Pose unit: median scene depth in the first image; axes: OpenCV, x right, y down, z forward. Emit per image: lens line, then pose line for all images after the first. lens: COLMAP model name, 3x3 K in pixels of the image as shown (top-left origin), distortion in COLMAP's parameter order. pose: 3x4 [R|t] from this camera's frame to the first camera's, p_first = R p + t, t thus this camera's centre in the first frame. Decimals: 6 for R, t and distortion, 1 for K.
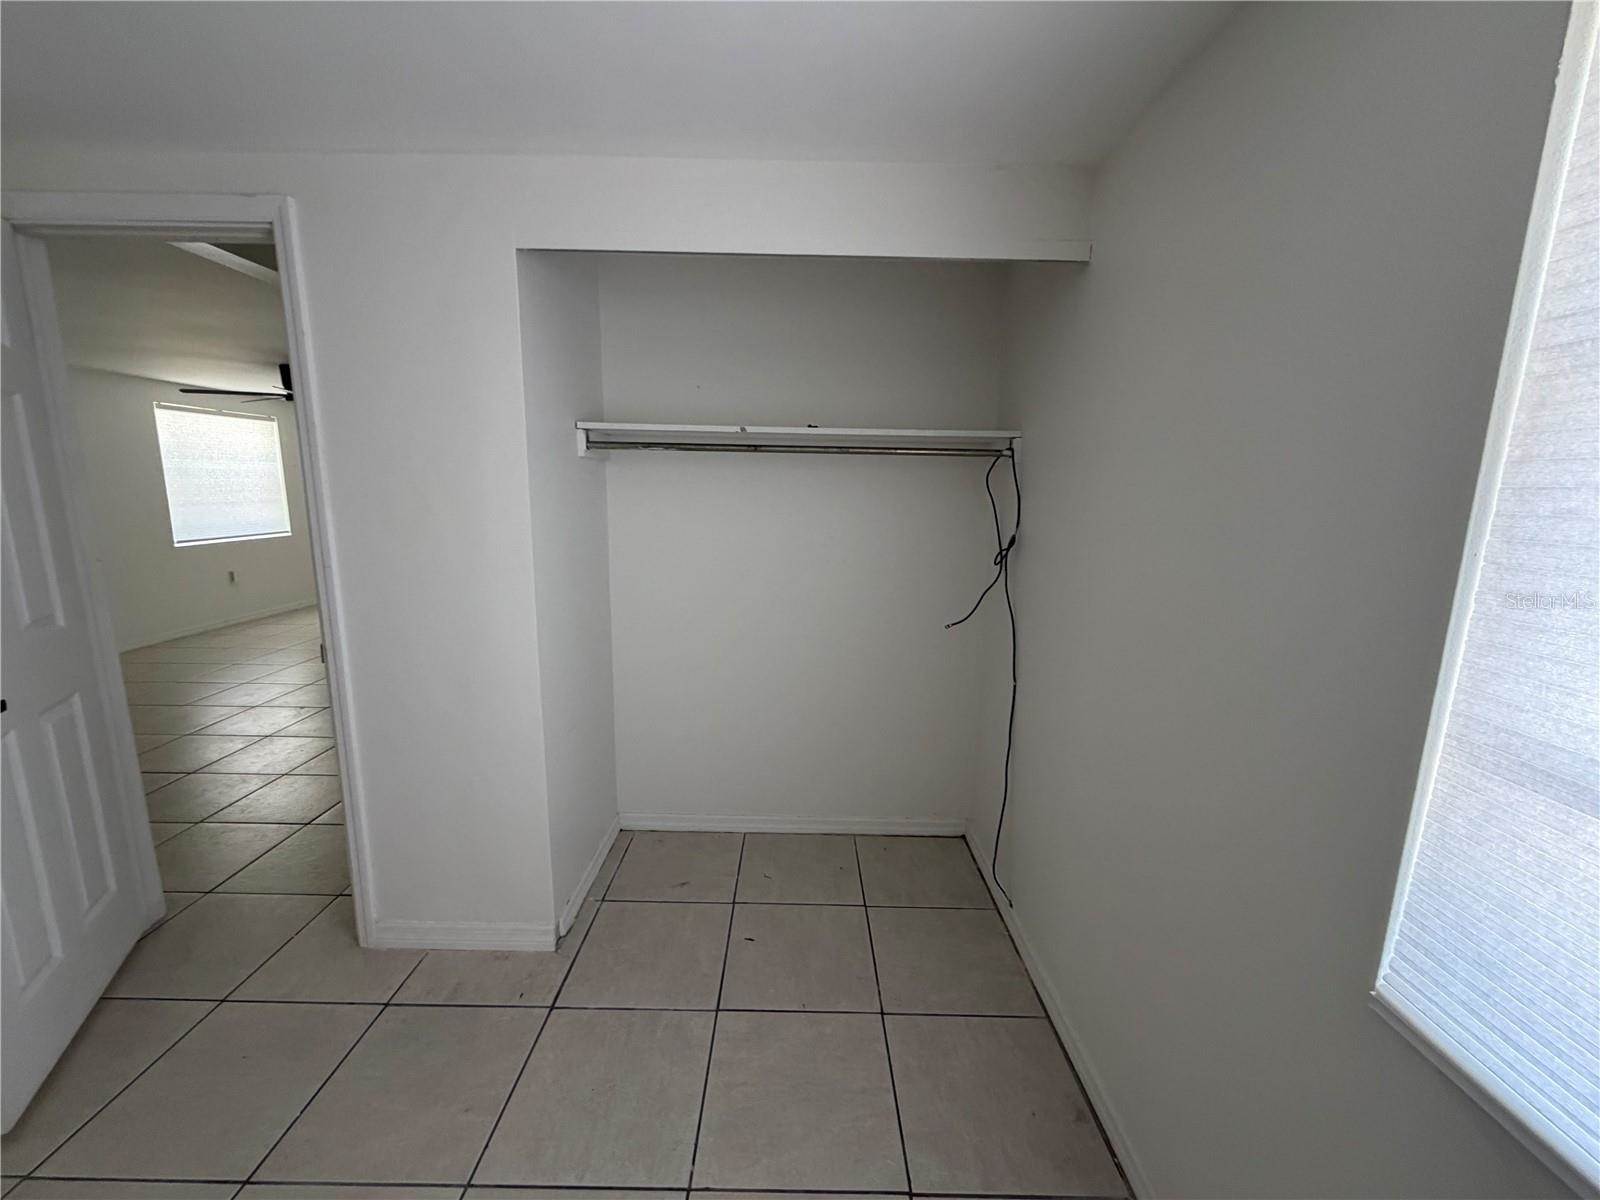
lens RADIAL K [[639.7, 0, 797.5], [0, 639.7, 599.3], [0, 0, 1]] dist [-0.000270, -0.000019]
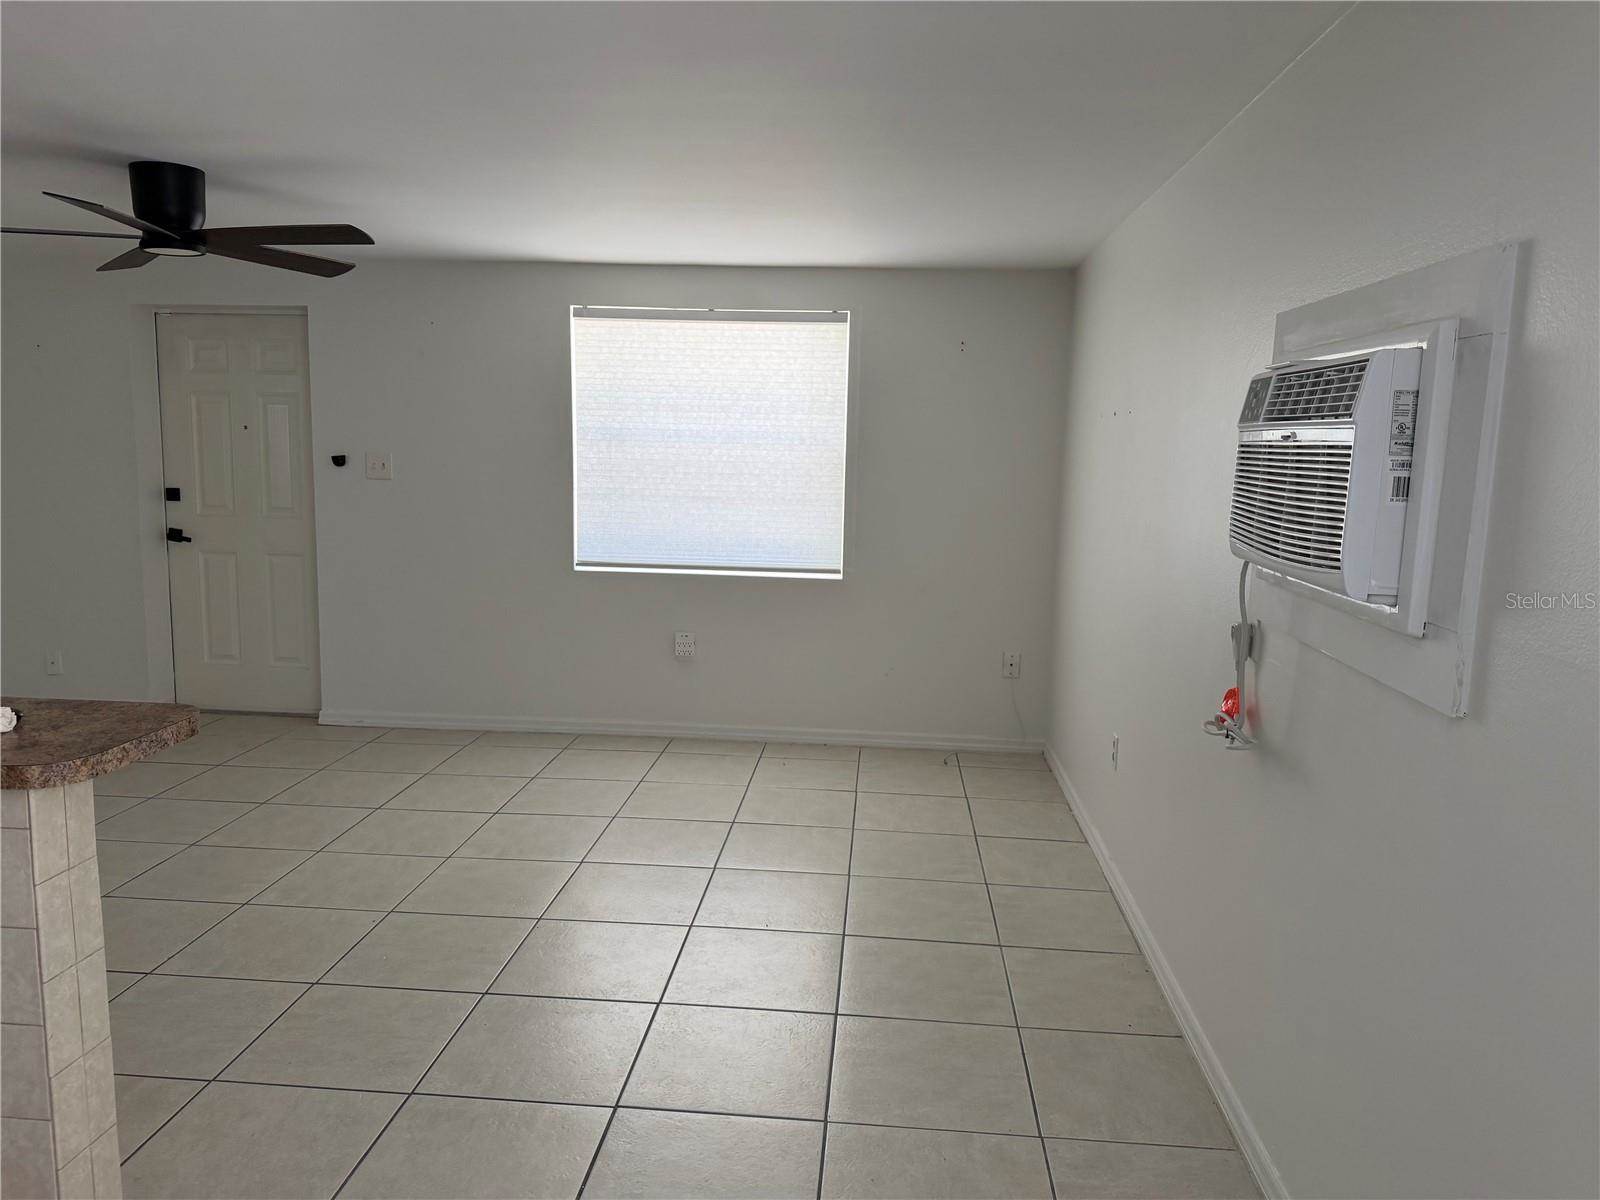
lens RADIAL K [[1191.8, 0, 800.0], [0, 1191.8, 600.0], [0, 0, 1]] dist [0.005339, -0.006149]
pose [[-0.069428, 0.103574, -0.992196, 0.016035], [-0.205175, 0.971850, 0.115807, -0.198694], [0.976260, 0.211614, -0.046223, 1.150612]]
